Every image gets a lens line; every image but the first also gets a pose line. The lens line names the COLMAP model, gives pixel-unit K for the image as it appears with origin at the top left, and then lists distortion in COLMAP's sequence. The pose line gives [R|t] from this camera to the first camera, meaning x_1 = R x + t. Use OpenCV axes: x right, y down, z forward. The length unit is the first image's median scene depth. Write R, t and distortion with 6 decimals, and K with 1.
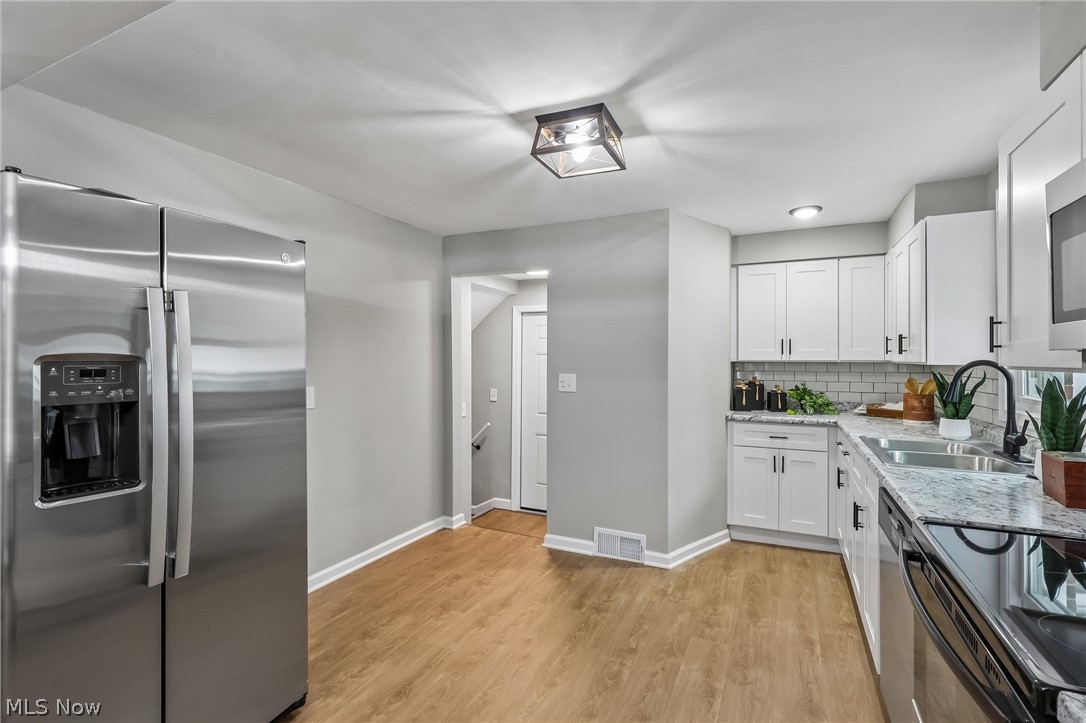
lens RADIAL K [[503.1, 0, 540.8], [0, 503.1, 360.2], [0, 0, 1]] dist [0.000192, -0.000001]
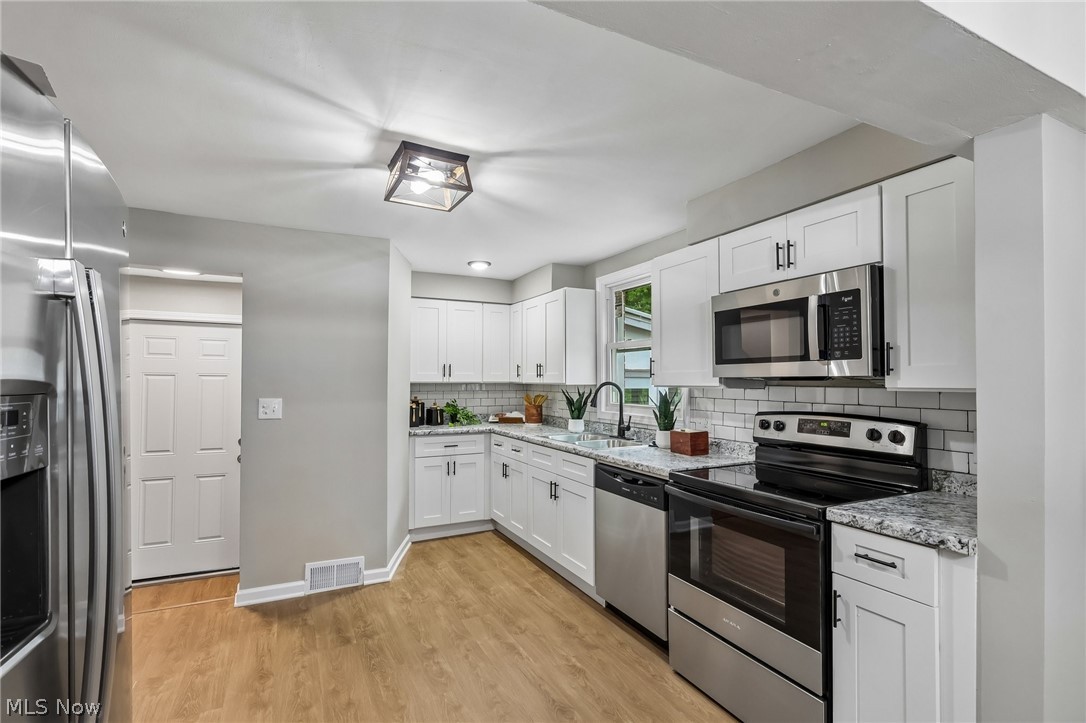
lens RADIAL K [[503.1, 0, 535.1], [0, 503.1, 375.7], [0, 0, 1]] dist [0.000192, -0.000001]
pose [[0.619259, 0.006569, 0.785159, -0.370578], [0.000528, 0.999961, -0.008783, -0.004243], [-0.785187, 0.005853, 0.619232, 0.103217]]
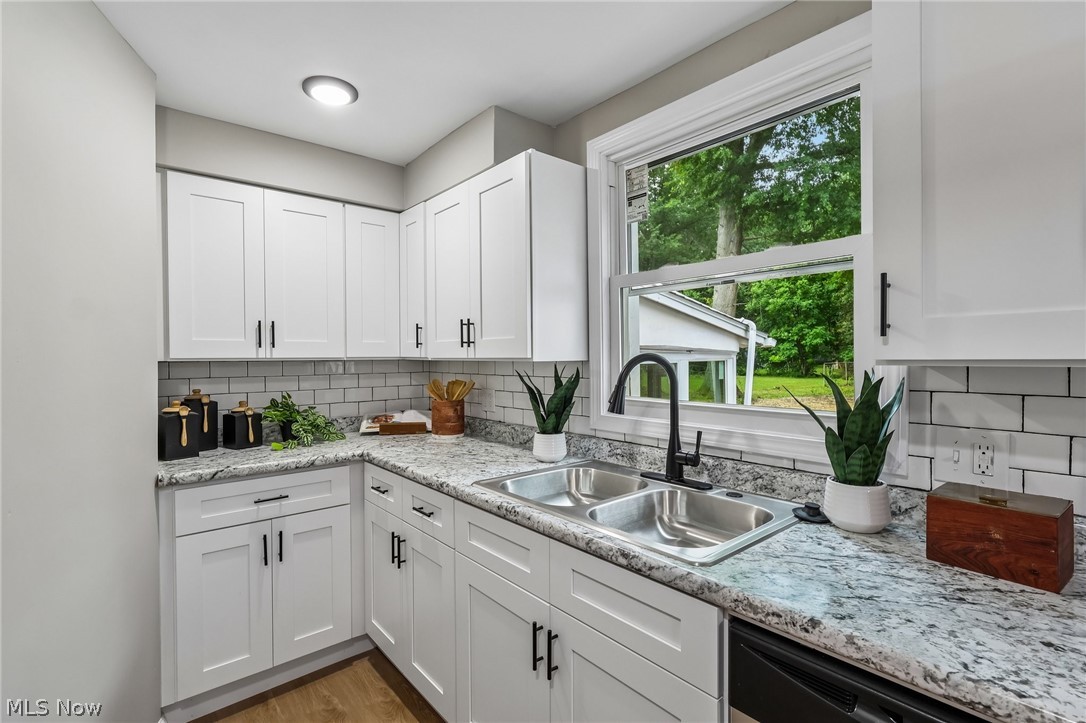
lens RADIAL K [[503.1, 0, 539.3], [0, 503.1, 361.3], [0, 0, 1]] dist [0.000192, -0.000001]
pose [[0.411306, -0.012998, 0.911405, 0.103167], [0.008815, 0.999908, 0.010282, 0.001287], [-0.911455, 0.003805, 0.411383, 0.543429]]
